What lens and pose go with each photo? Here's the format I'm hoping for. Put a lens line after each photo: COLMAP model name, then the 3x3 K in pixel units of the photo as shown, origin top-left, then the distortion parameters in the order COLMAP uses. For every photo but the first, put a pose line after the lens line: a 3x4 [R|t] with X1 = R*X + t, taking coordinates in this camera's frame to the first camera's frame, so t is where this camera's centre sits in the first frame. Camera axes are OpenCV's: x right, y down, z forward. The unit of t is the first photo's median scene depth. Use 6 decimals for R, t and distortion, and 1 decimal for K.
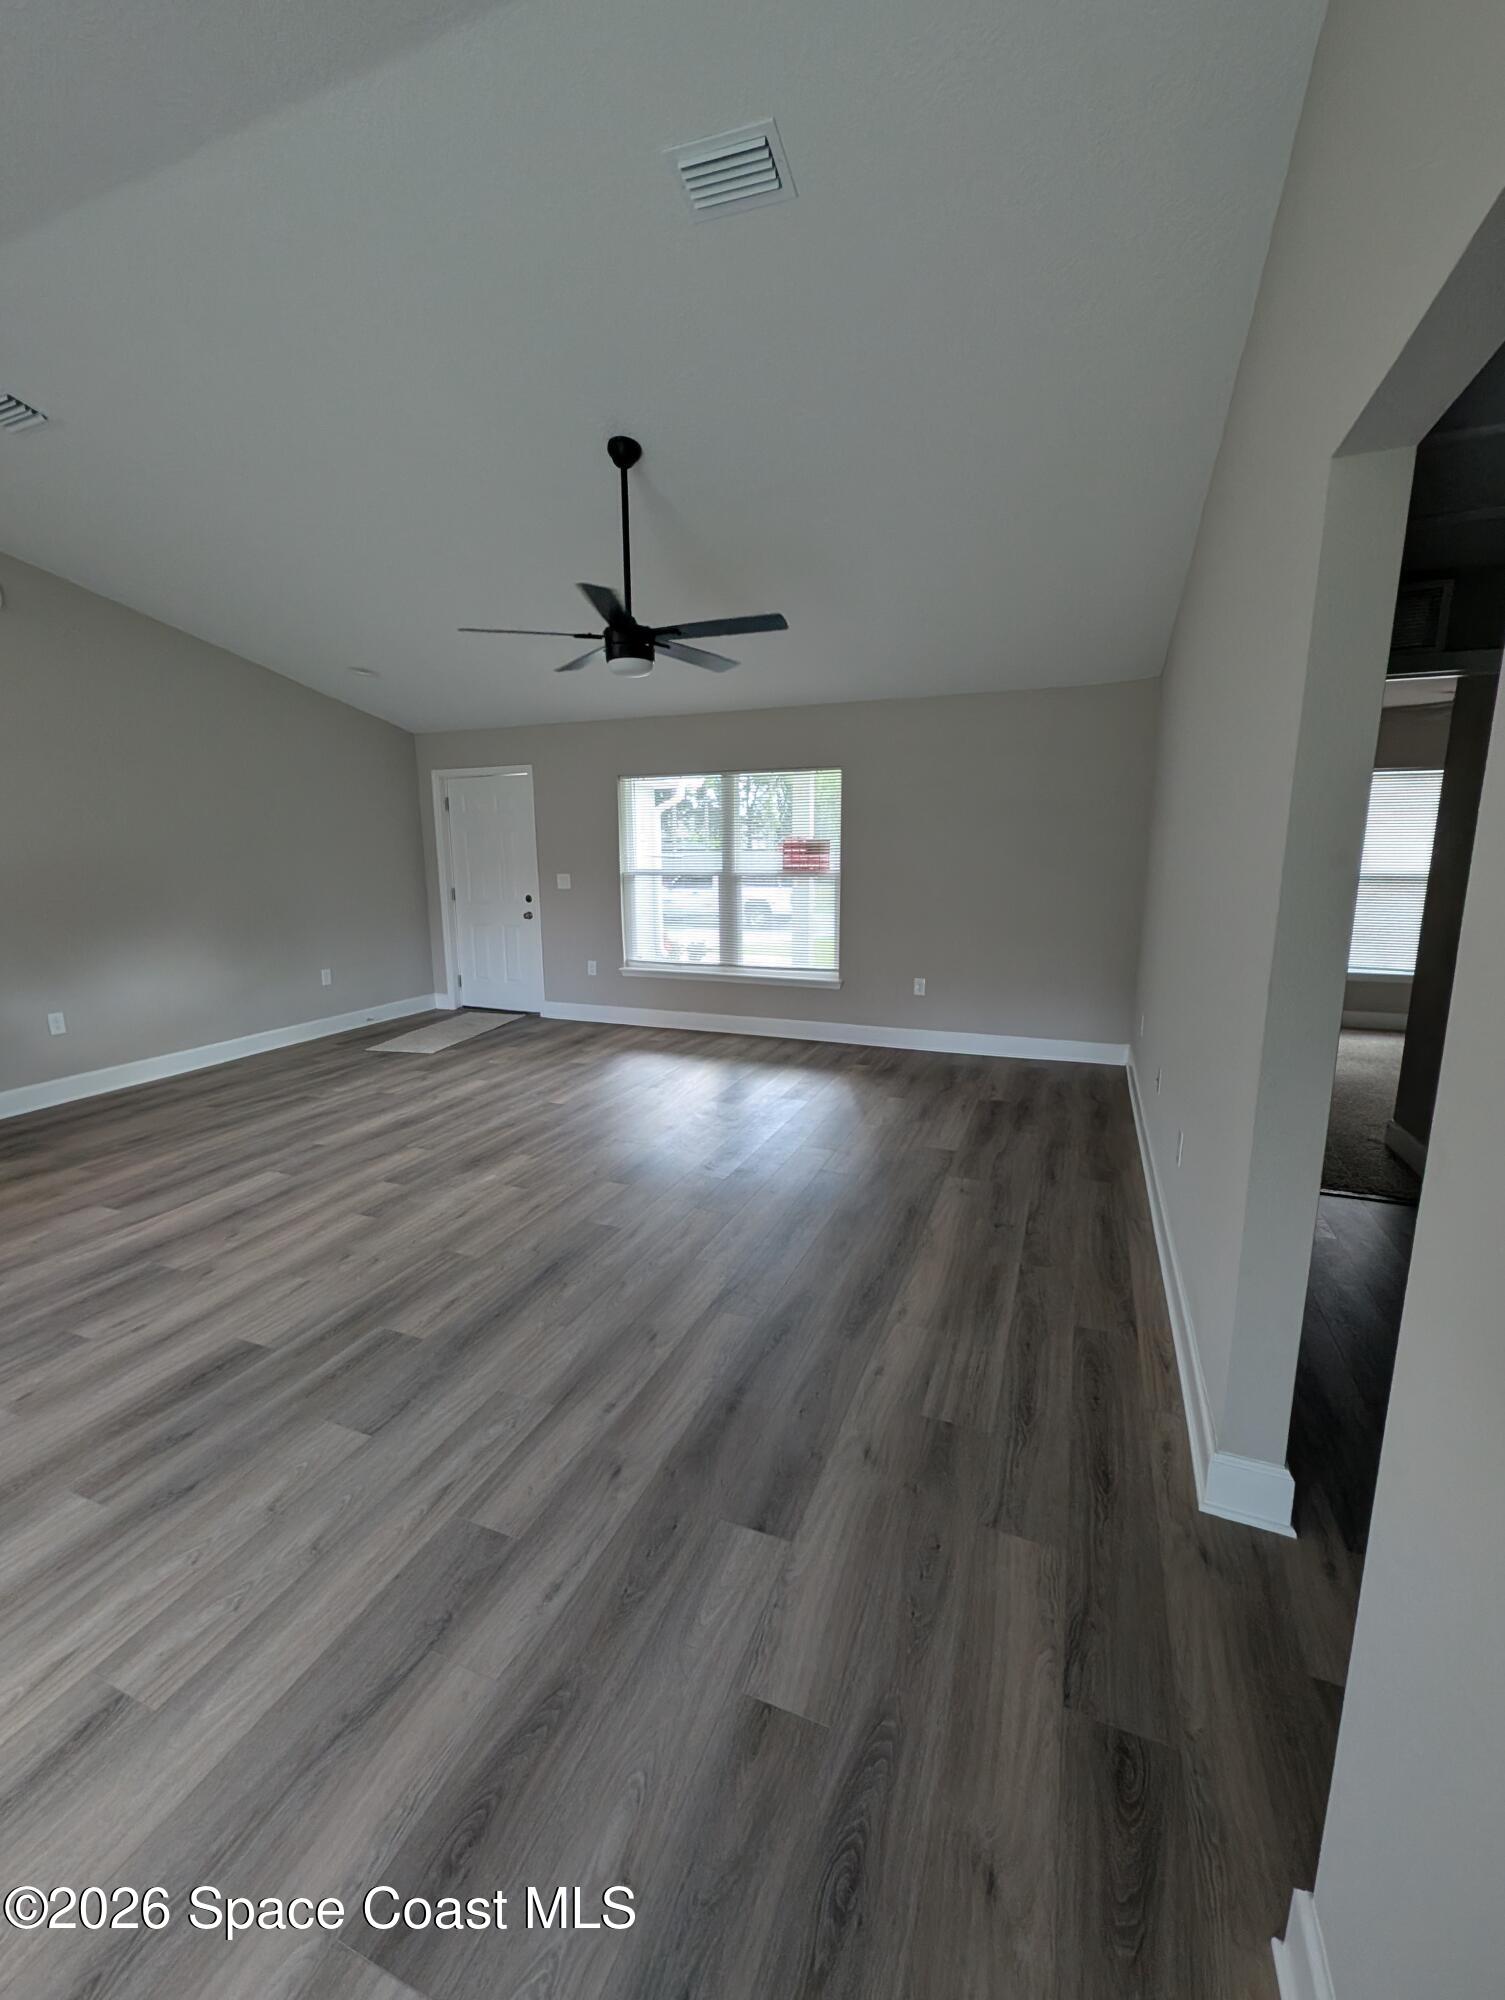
lens RADIAL K [[824.2, 0, 753.1], [0, 824.2, 1010.3], [0, 0, 1]] dist [0.002895, -0.001919]
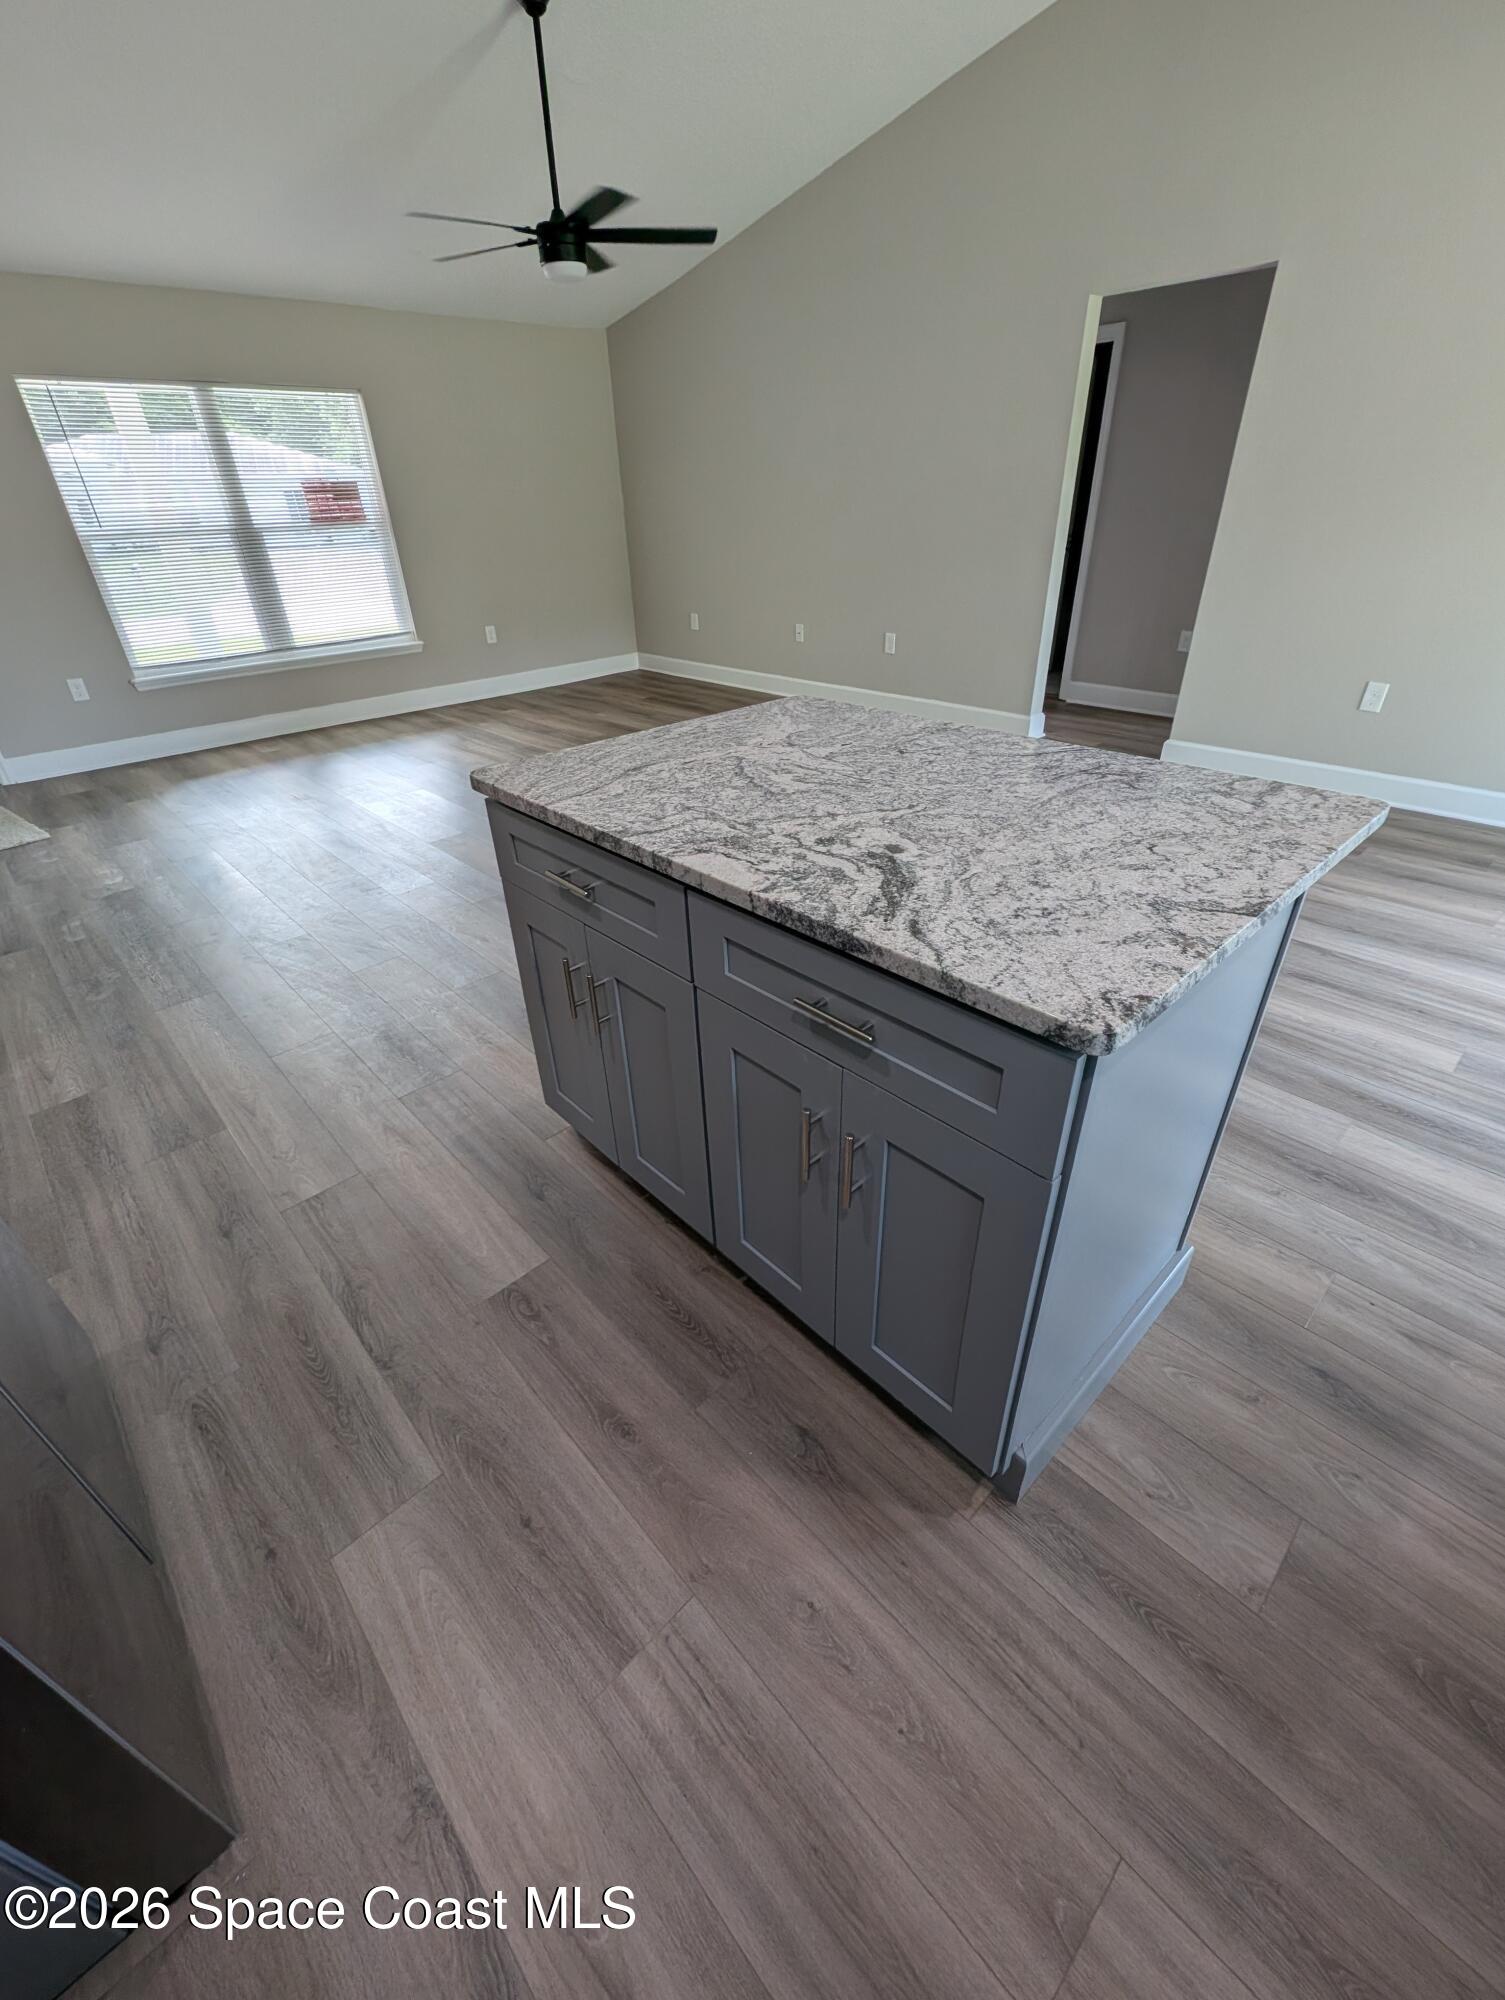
lens RADIAL K [[824.2, 0, 756.7], [0, 824.2, 1001.1], [0, 0, 1]] dist [0.002895, -0.001919]
pose [[0.415403, -0.482170, 0.771331, -1.387546], [0.205124, 0.875767, 0.436985, -0.014459], [-0.886208, -0.023307, 0.462701, 0.294047]]
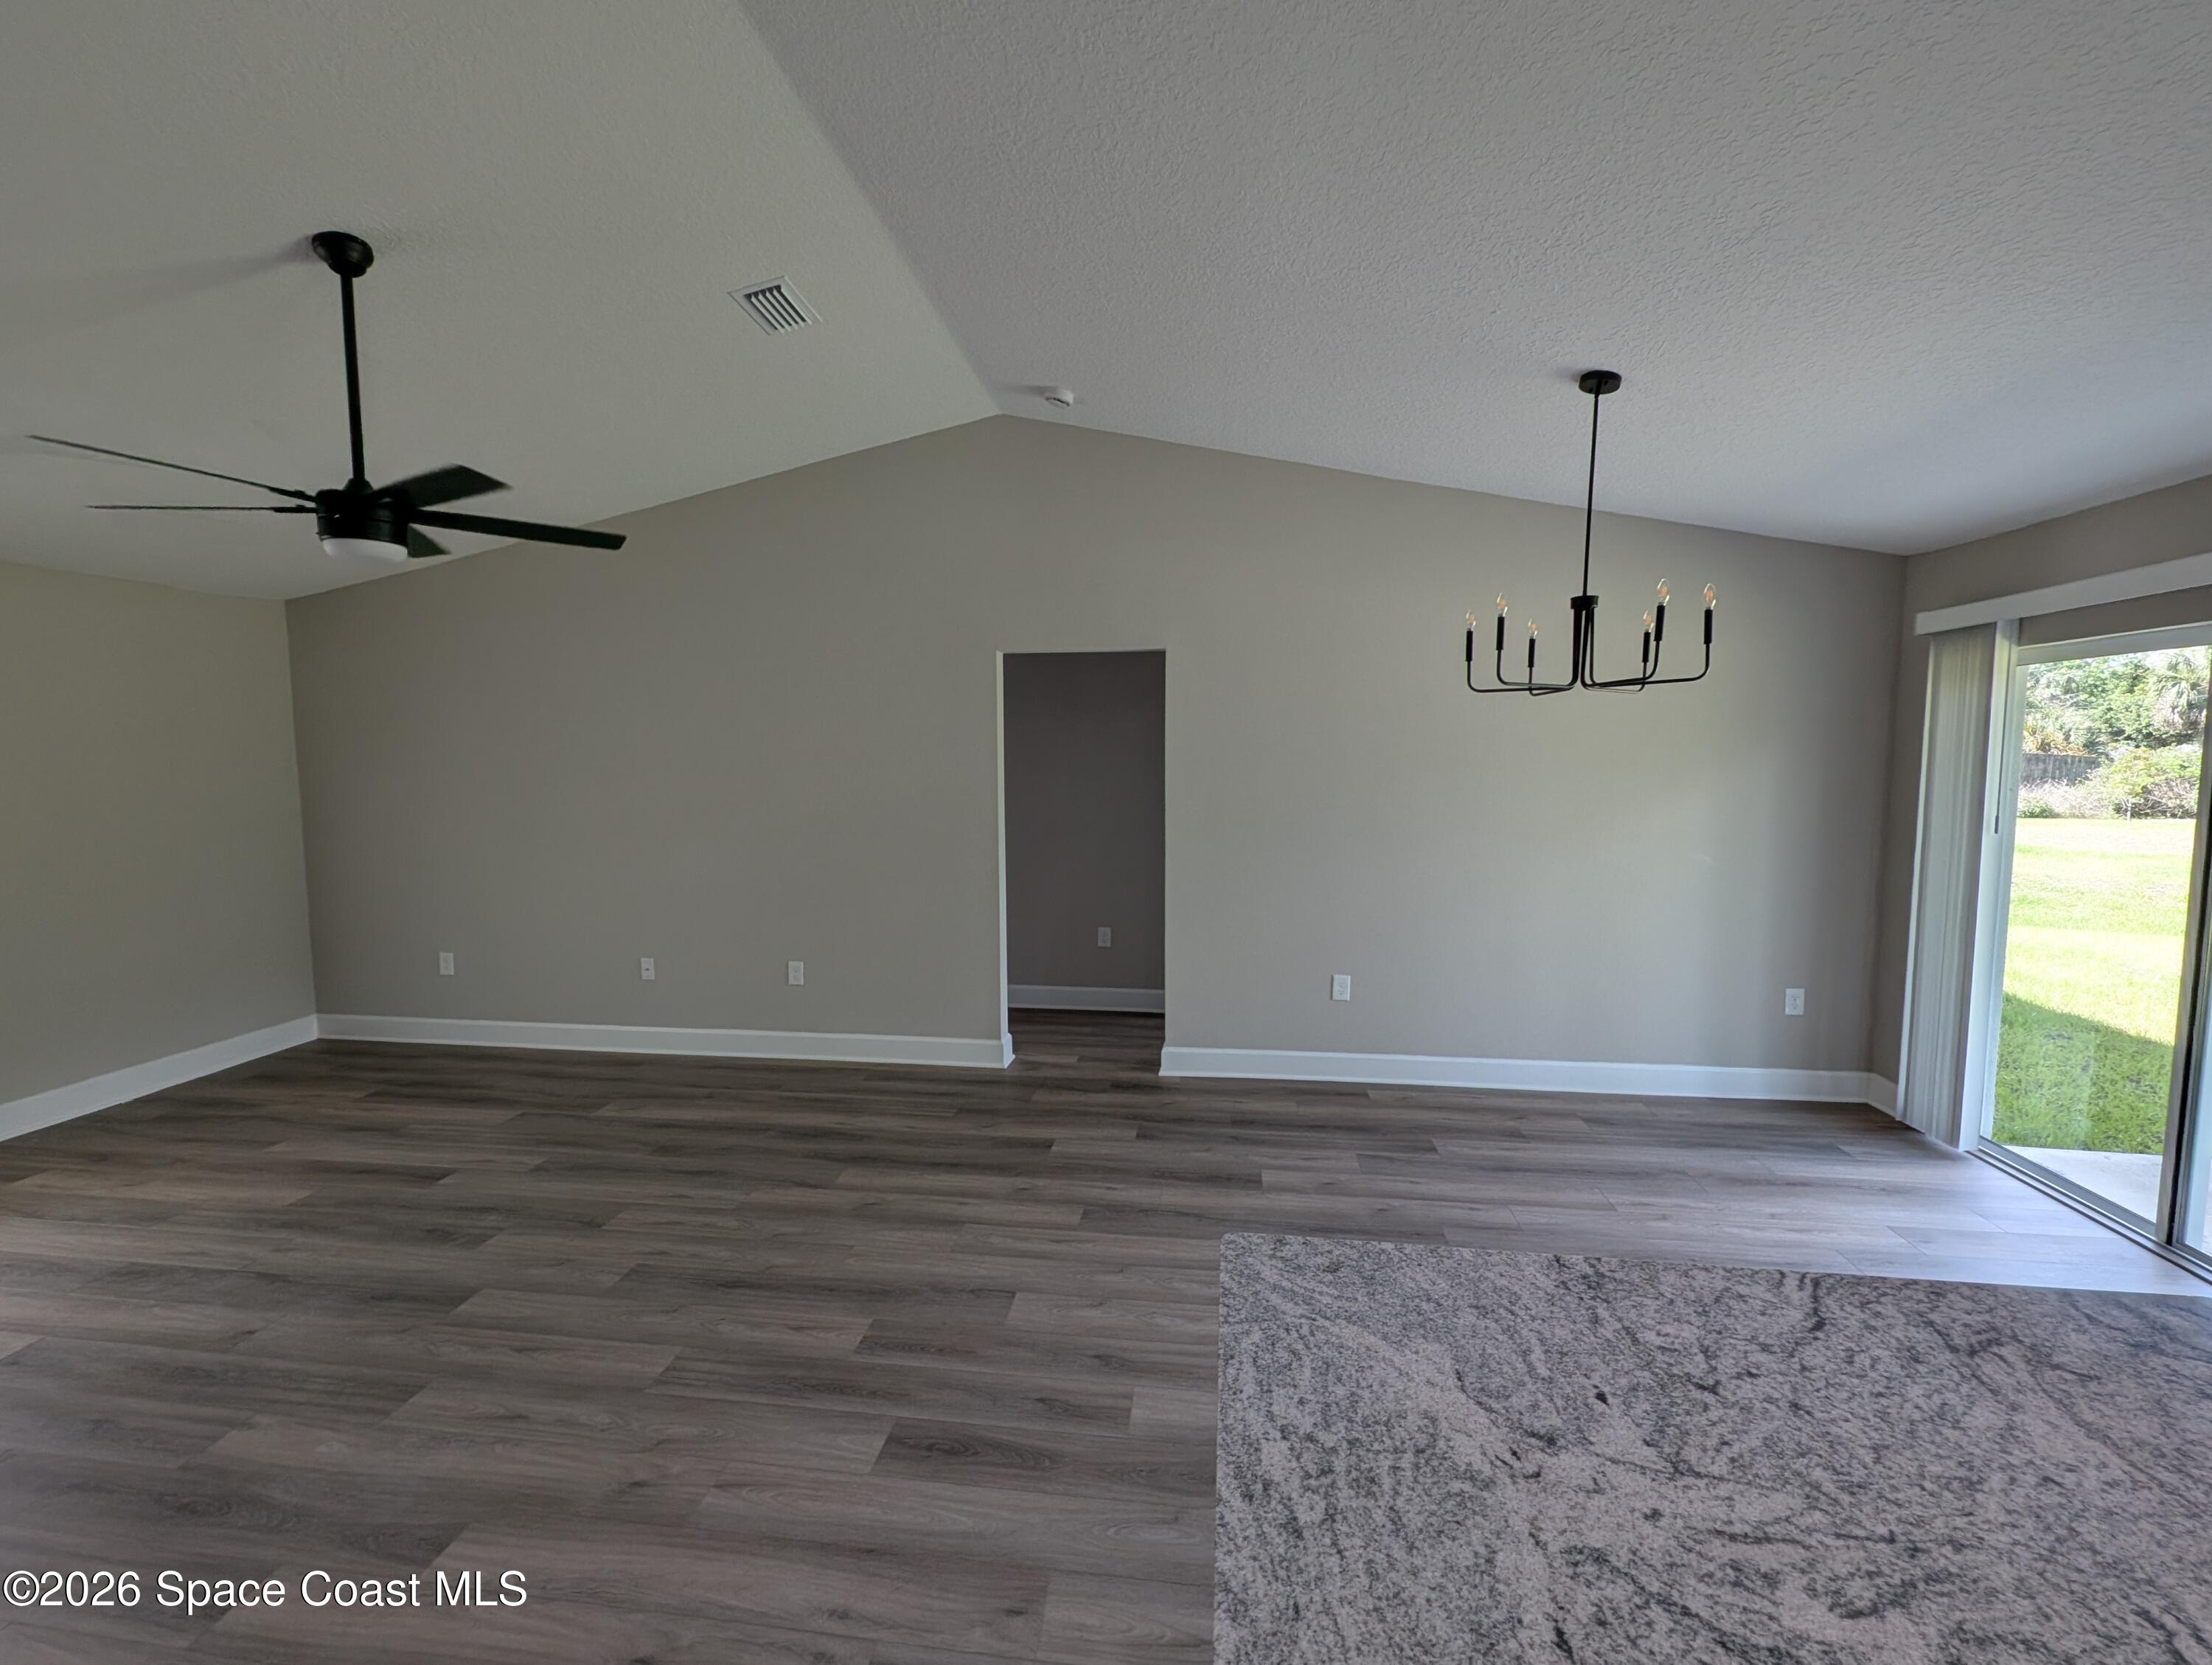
lens RADIAL K [[911.6, 0, 1105.2], [0, 911.6, 829.5], [0, 0, 1]] dist [0.002895, -0.001919]
pose [[-0.249274, -0.072289, 0.965731, -1.125739], [0.194560, 0.973140, 0.123063, -0.175515], [-0.948688, 0.218569, -0.228514, 0.678732]]
